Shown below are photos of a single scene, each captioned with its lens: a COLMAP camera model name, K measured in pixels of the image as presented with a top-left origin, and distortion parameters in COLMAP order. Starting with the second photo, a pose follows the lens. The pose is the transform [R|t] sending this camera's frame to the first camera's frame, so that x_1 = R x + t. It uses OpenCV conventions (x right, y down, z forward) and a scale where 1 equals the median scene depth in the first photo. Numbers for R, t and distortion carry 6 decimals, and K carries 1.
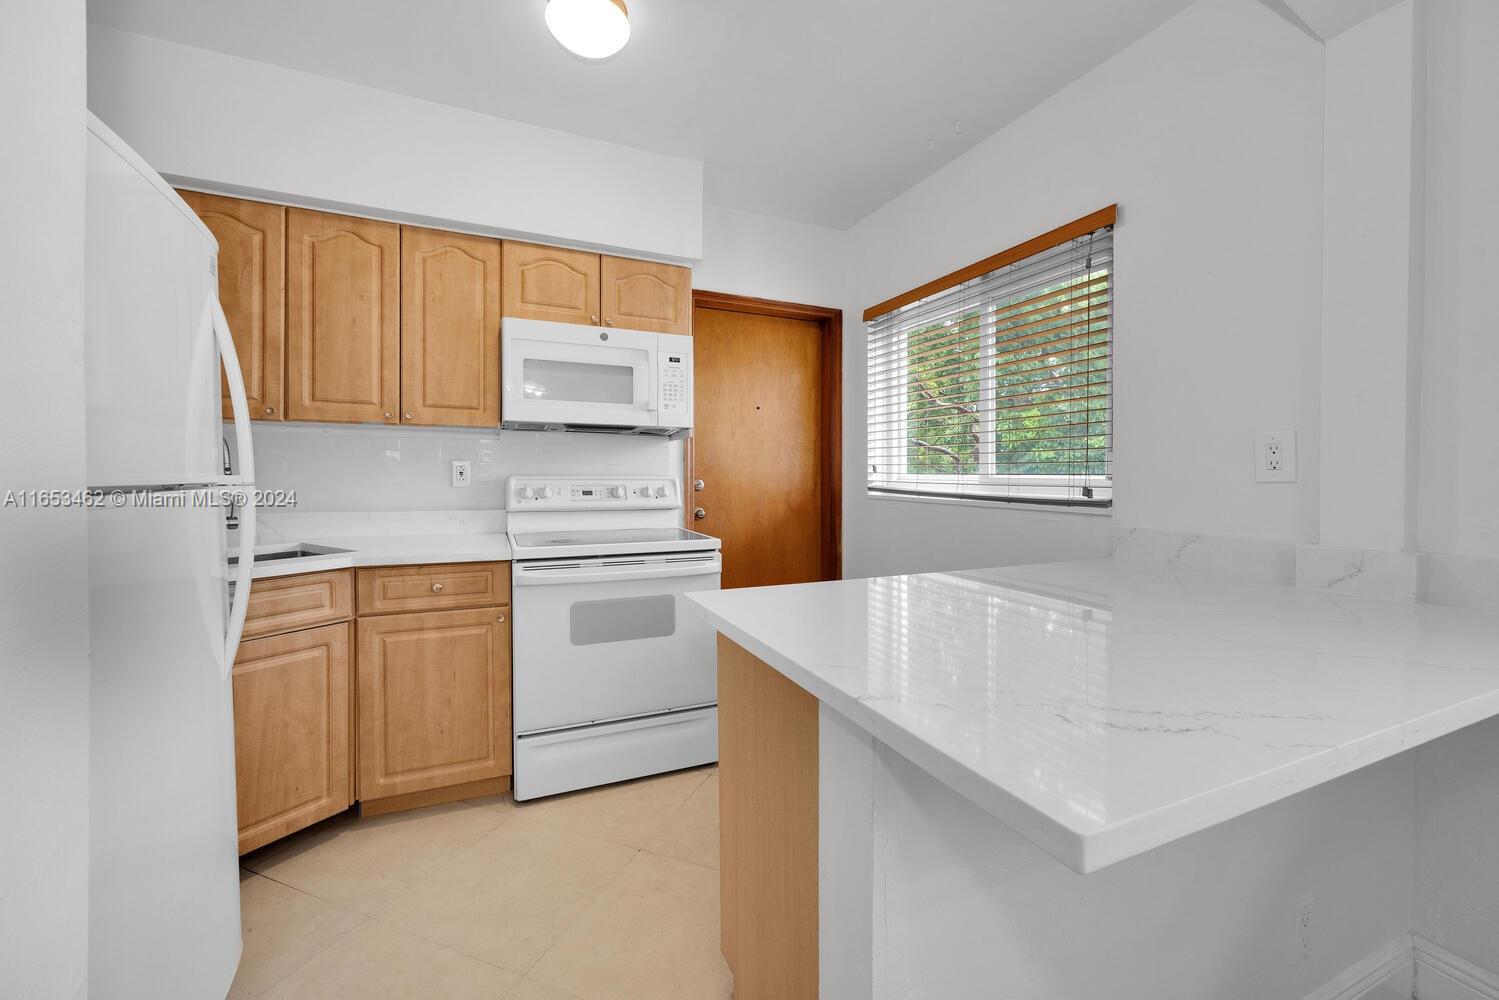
lens RADIAL K [[613.3, 0, 740.7], [0, 613.3, 480.0], [0, 0, 1]] dist [-0.000759, 0.000001]
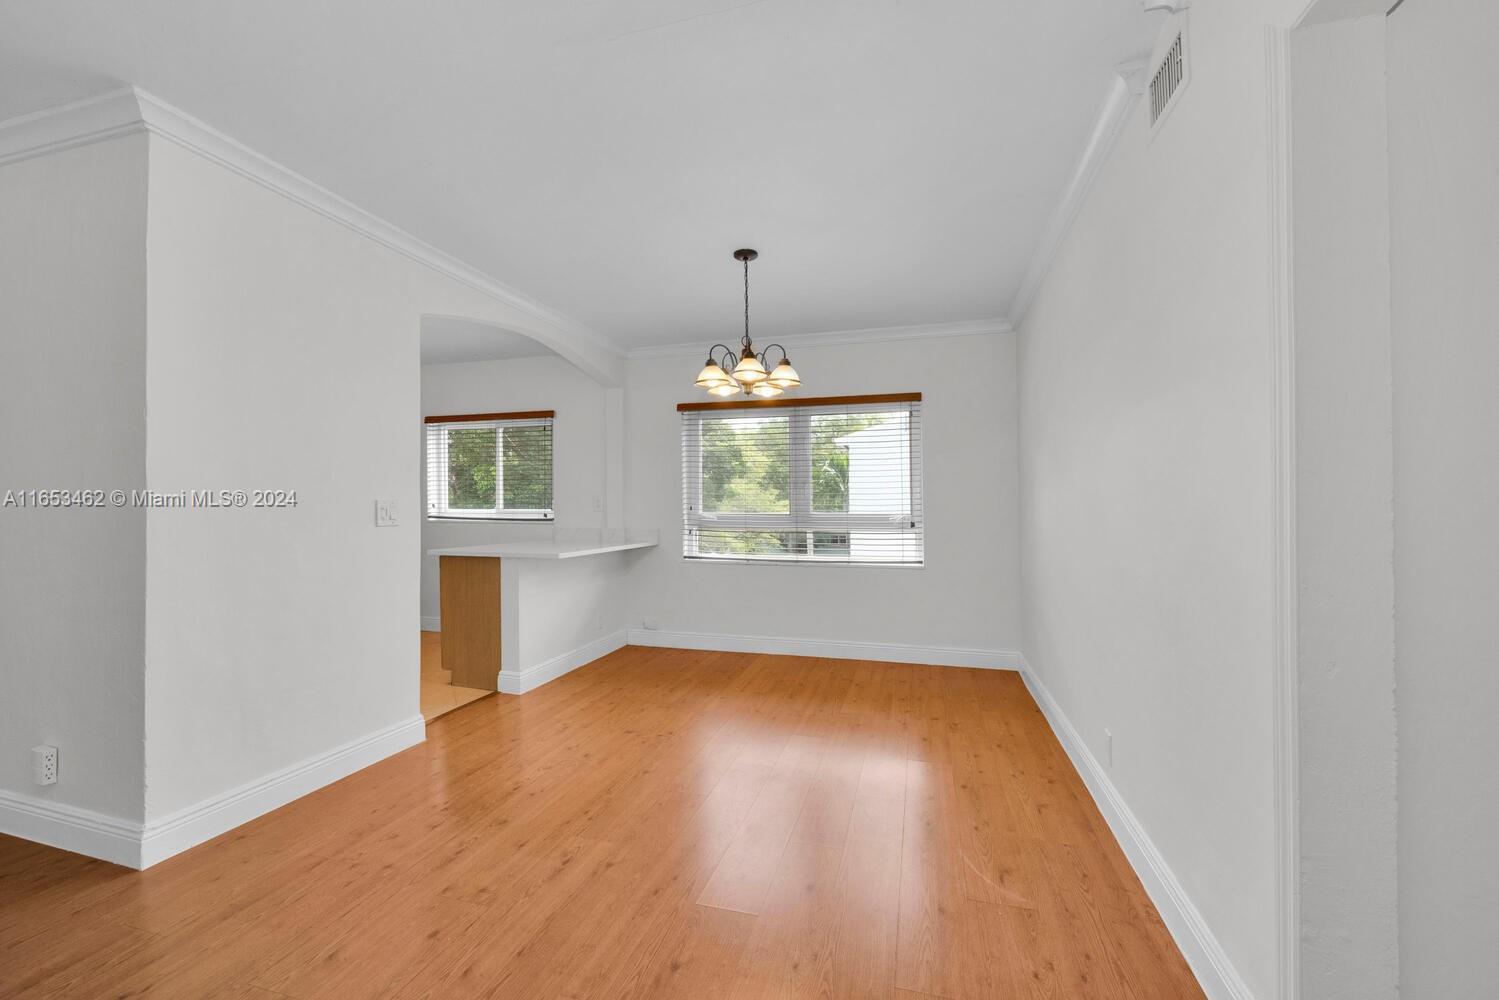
lens RADIAL K [[601.6, 0, 772.3], [0, 601.6, 512.1], [0, 0, 1]] dist [-0.000751, -0.000394]
pose [[0.616792, 0.003047, 0.787120, -0.711899], [0.002399, 0.999981, -0.005751, 0.017557], [-0.787123, 0.005436, 0.616773, -1.117818]]
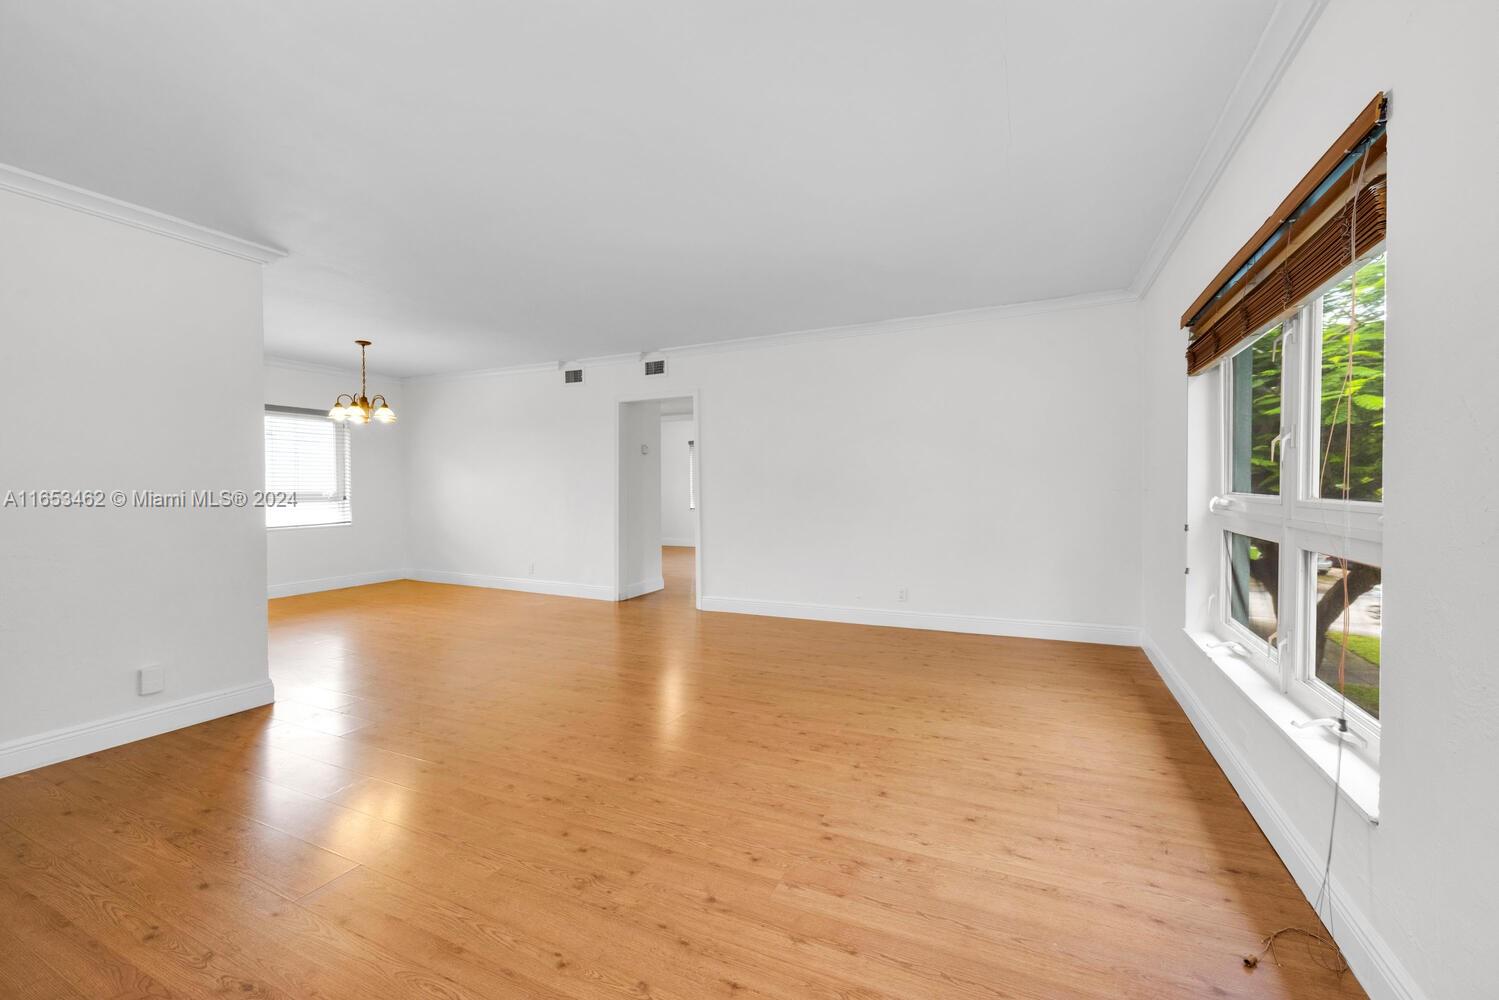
lens RADIAL K [[627.4, 0, 712.0], [0, 627.4, 463.3], [0, 0, 1]] dist [0.002910, 0.000307]
pose [[-0.638207, 0.032378, 0.769184, -2.327519], [0.016613, 0.999462, -0.028287, -0.003679], [-0.769686, -0.005275, -0.638401, 0.166852]]
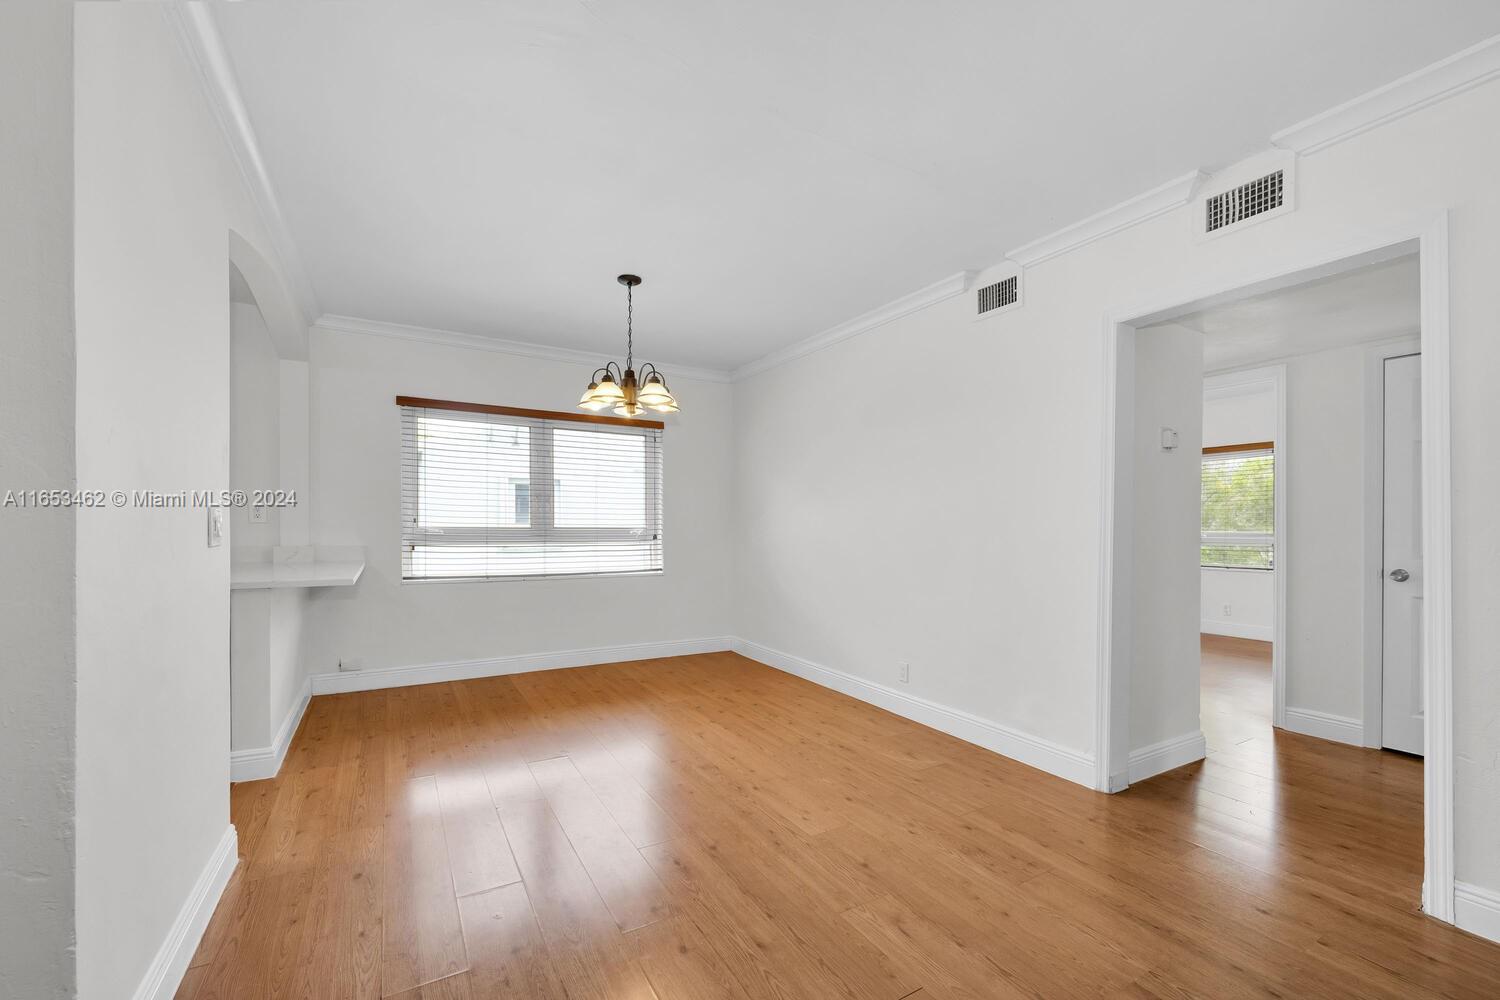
lens RADIAL K [[592.9, 0, 732.6], [0, 592.9, 530.6], [0, 0, 1]] dist [-0.001508, -0.000078]
pose [[-0.106024, -0.005622, 0.994348, -1.064316], [0.002381, 0.999980, 0.005908, 0.013802], [-0.994361, 0.002994, -0.106009, -0.412390]]
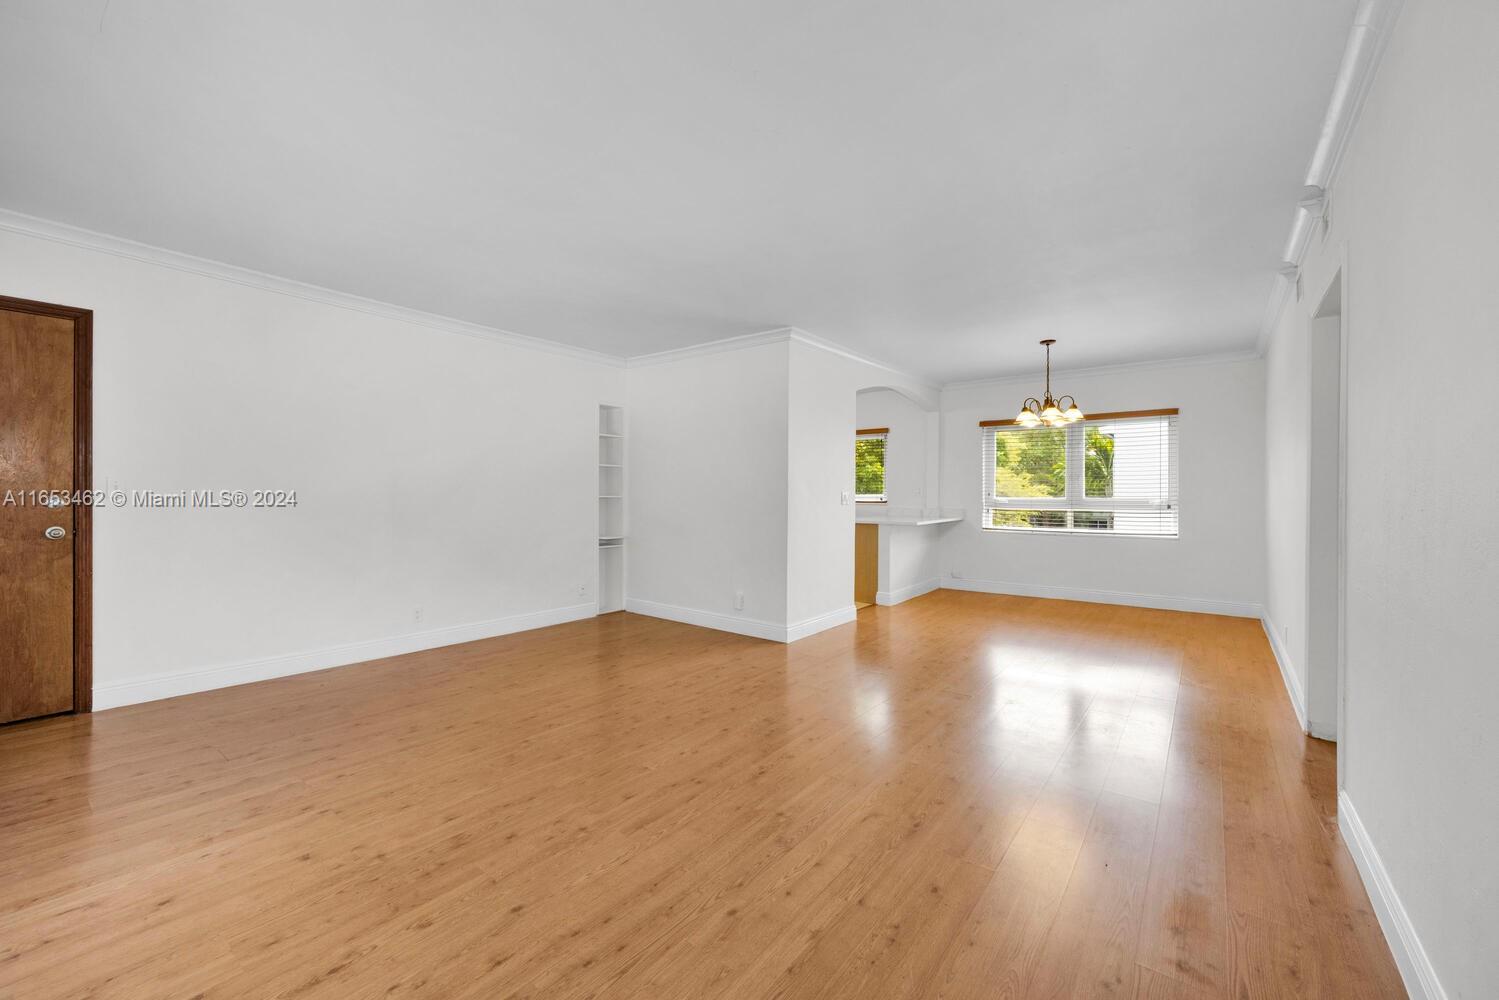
lens RADIAL K [[601.6, 0, 772.3], [0, 601.6, 512.1], [0, 0, 1]] dist [-0.000751, -0.000394]
pose [[0.867794, -0.009527, 0.496833, -1.591828], [-0.001397, 0.999765, 0.021610, 0.016612], [-0.496922, -0.019447, 0.867577, -1.625599]]
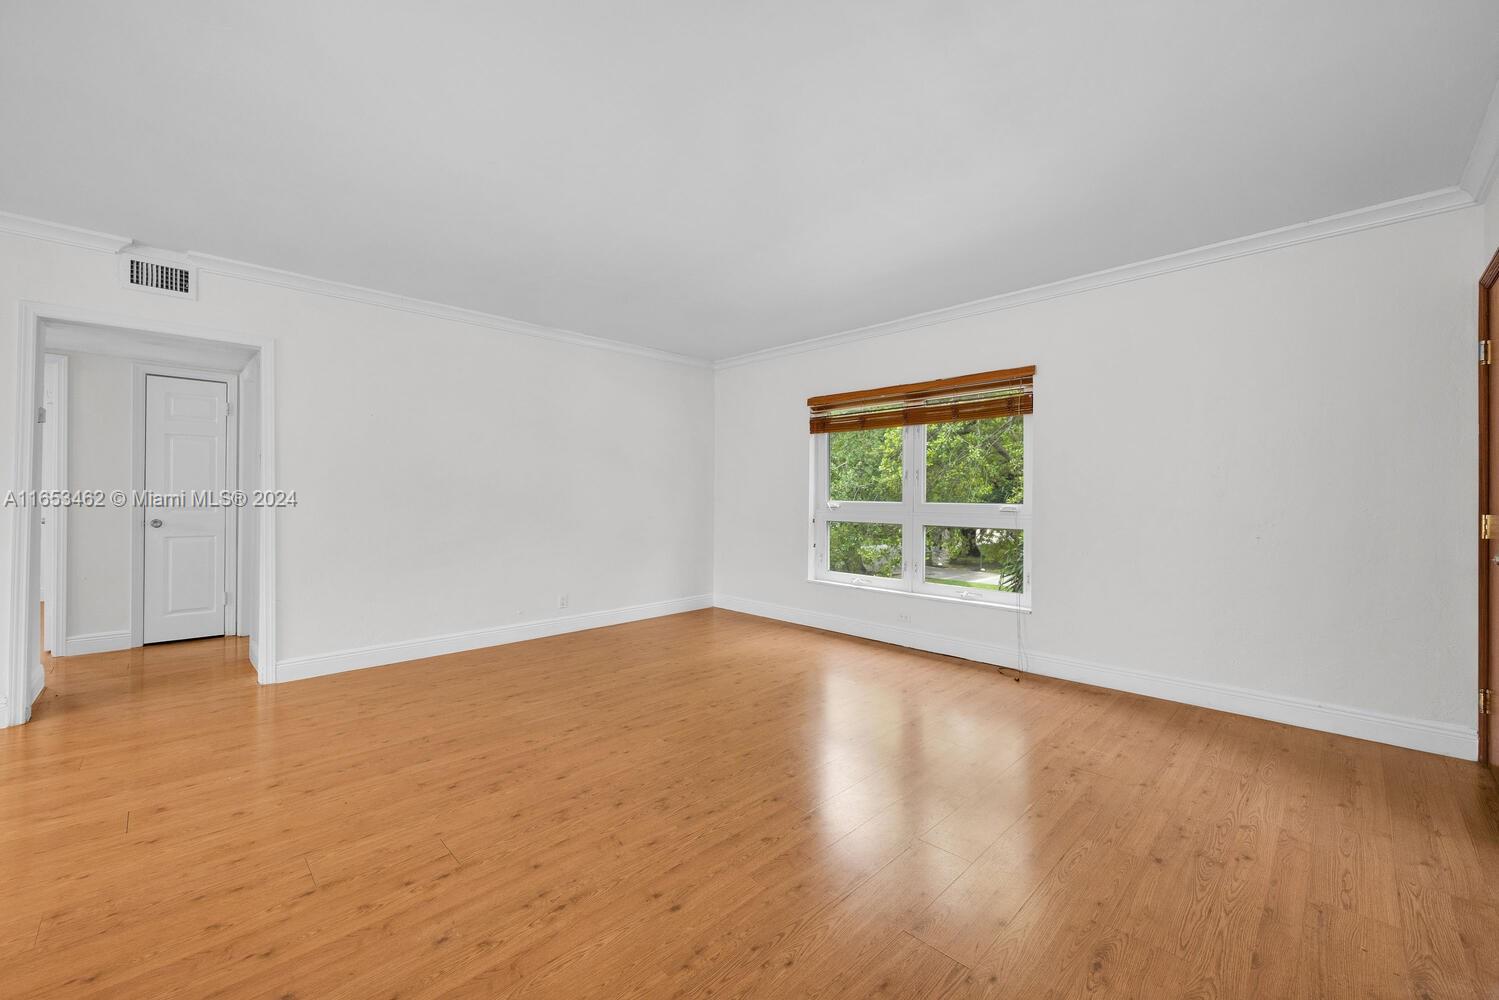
lens RADIAL K [[609.1, 0, 793.5], [0, 609.1, 492.0], [0, 0, 1]] dist [-0.001557, -0.000174]
pose [[-0.913113, -0.008039, -0.407627, -1.013442], [-0.008836, 0.999961, 0.000074, 0.004162], [0.407611, 0.003669, -0.913148, 0.540865]]
